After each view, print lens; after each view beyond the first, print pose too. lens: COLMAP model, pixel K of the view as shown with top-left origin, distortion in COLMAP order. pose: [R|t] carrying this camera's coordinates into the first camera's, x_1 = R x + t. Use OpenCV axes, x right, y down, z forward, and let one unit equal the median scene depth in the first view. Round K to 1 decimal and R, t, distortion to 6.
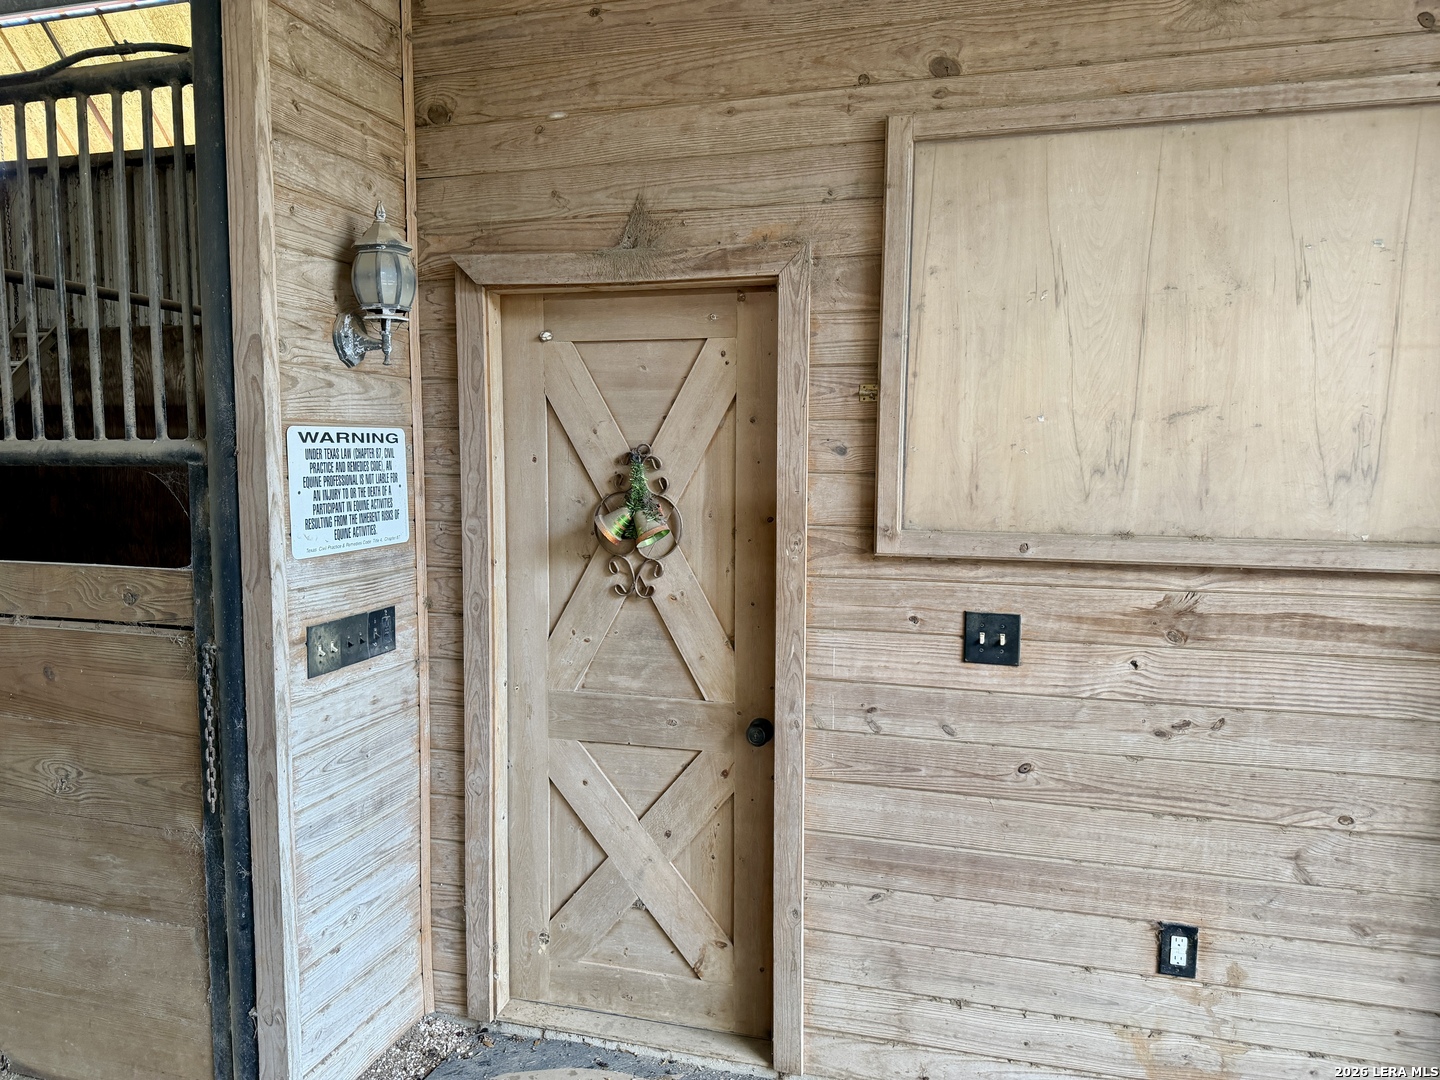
lens RADIAL K [[1017.6, 0, 729.3], [0, 1017.6, 543.9], [0, 0, 1]] dist [0.058216, -0.081748]
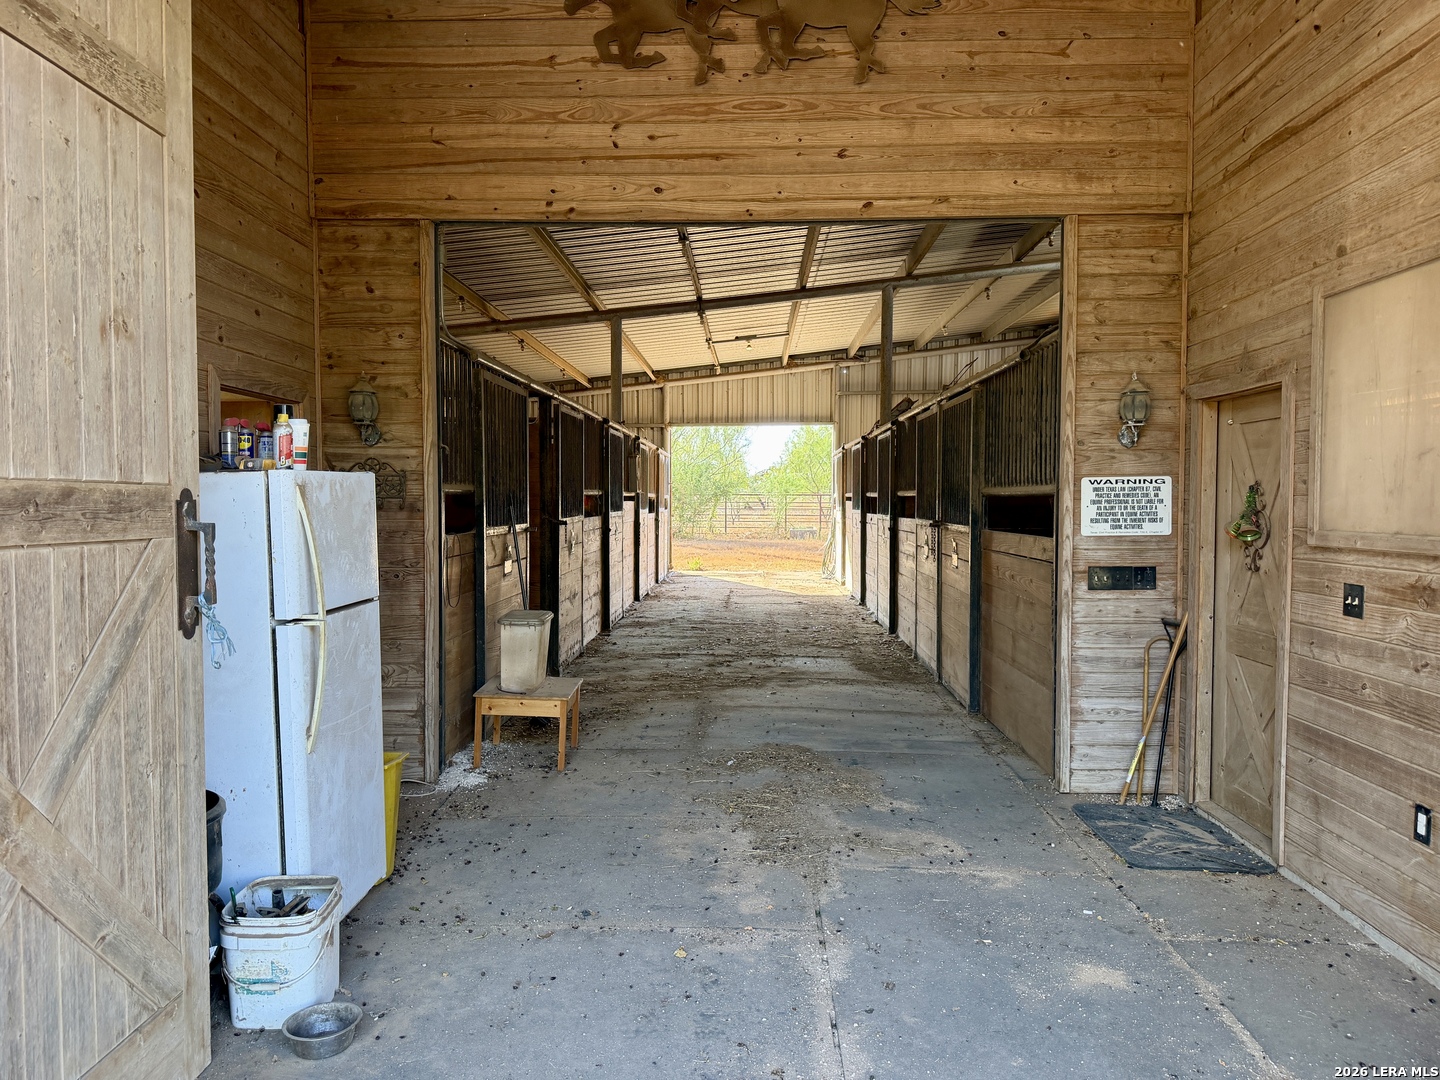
lens RADIAL K [[1017.6, 0, 713.7], [0, 1017.6, 542.2], [0, 0, 1]] dist [0.058216, -0.081748]
pose [[0.237959, 0.034539, -0.970661, 1.488738], [-0.086486, 0.996151, 0.014244, 0.063809], [0.967417, 0.080559, 0.240030, -0.317770]]
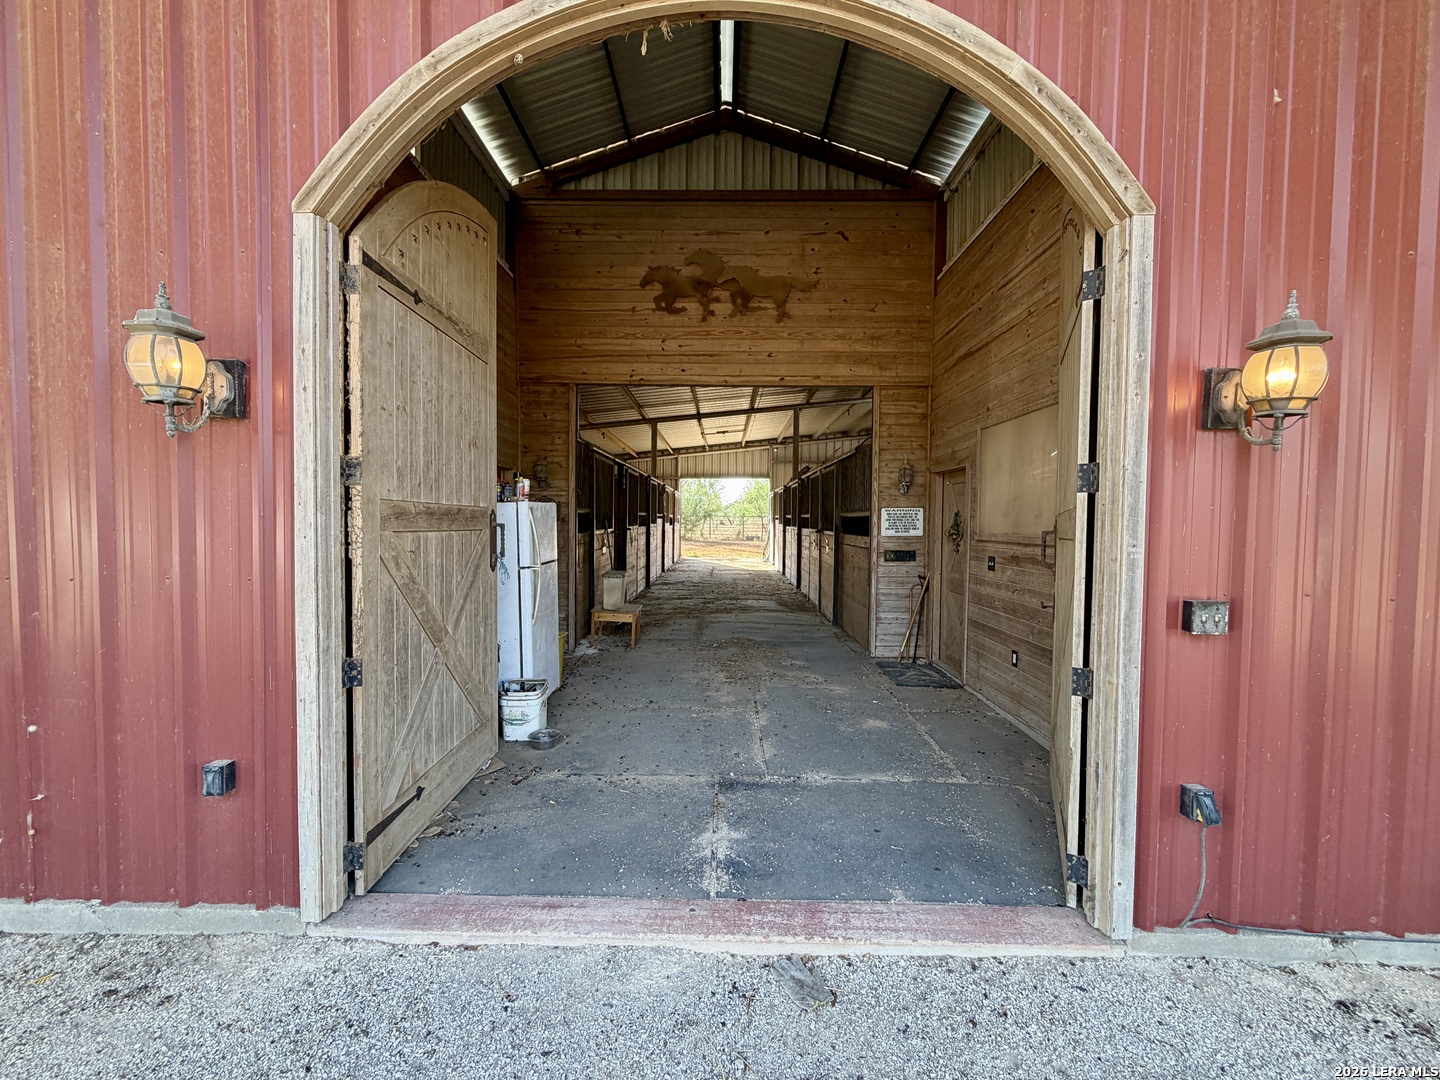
lens RADIAL K [[577.2, 0, 716.9], [0, 577.2, 537.5], [0, 0, 1]] dist [-0.004333, 0.000383]
pose [[0.262098, 0.026648, -0.964673, 1.867475], [-0.094420, 0.995531, 0.001847, 0.086357], [0.960411, 0.090600, 0.263442, -0.434579]]
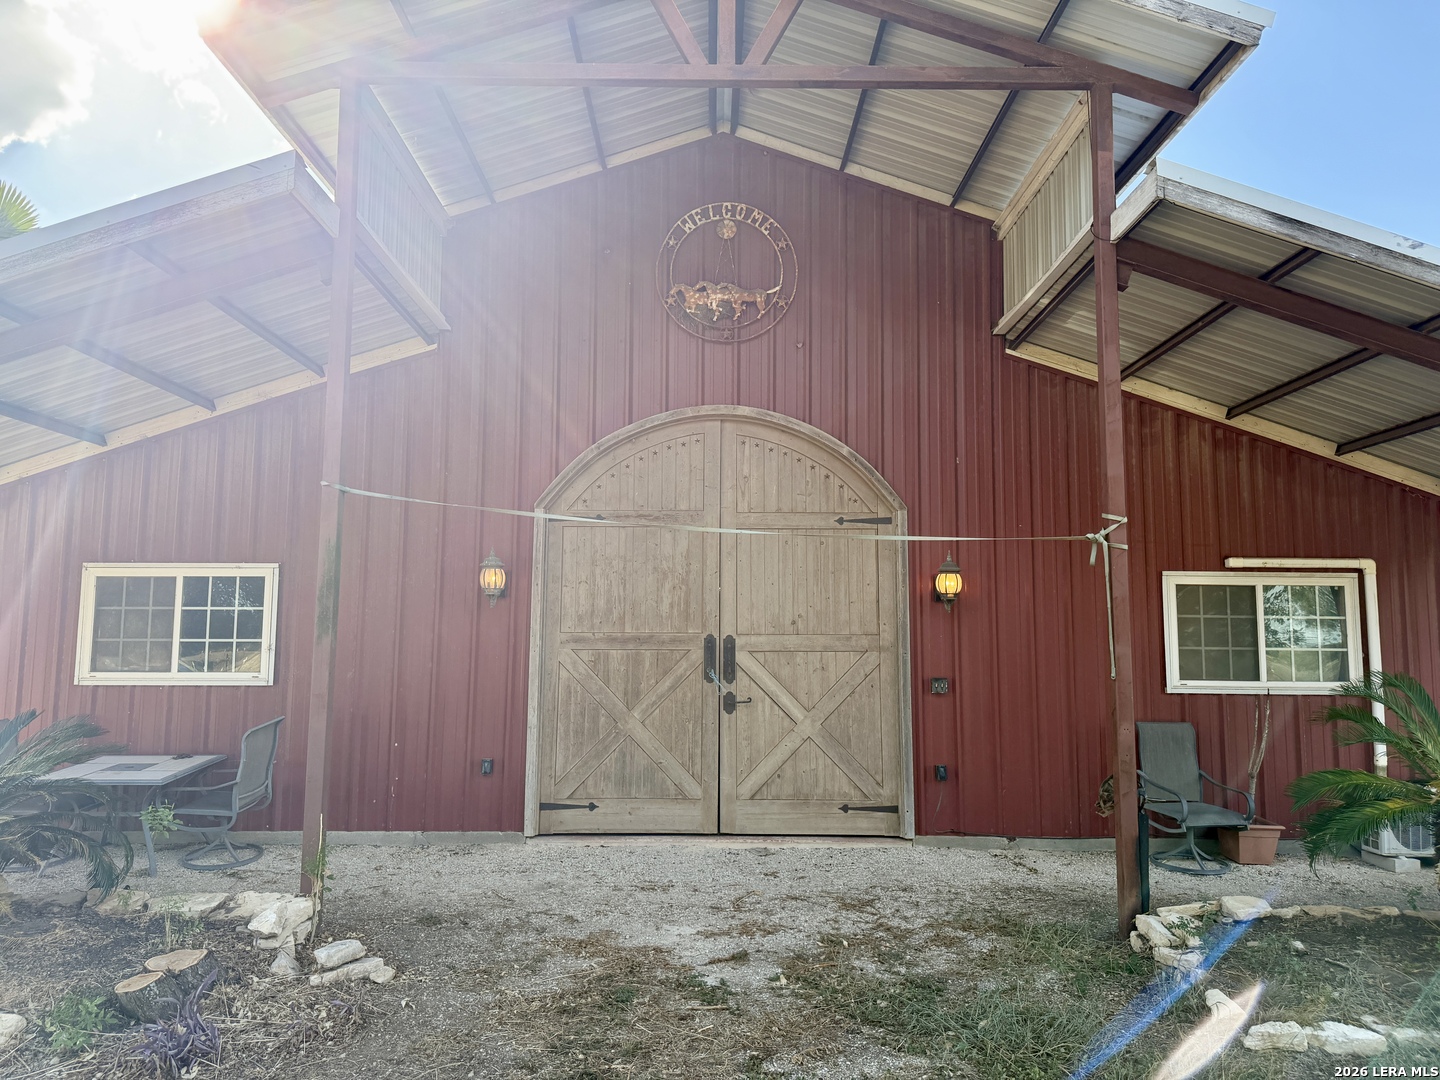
lens RADIAL K [[1017.6, 0, 708.1], [0, 1017.6, 510.5], [0, 0, 1]] dist [0.058216, -0.081748]
pose [[0.256664, -0.128717, -0.957891, 6.695965], [-0.091051, 0.983464, -0.156550, 0.239664], [0.962202, 0.127398, 0.240700, -1.782304]]
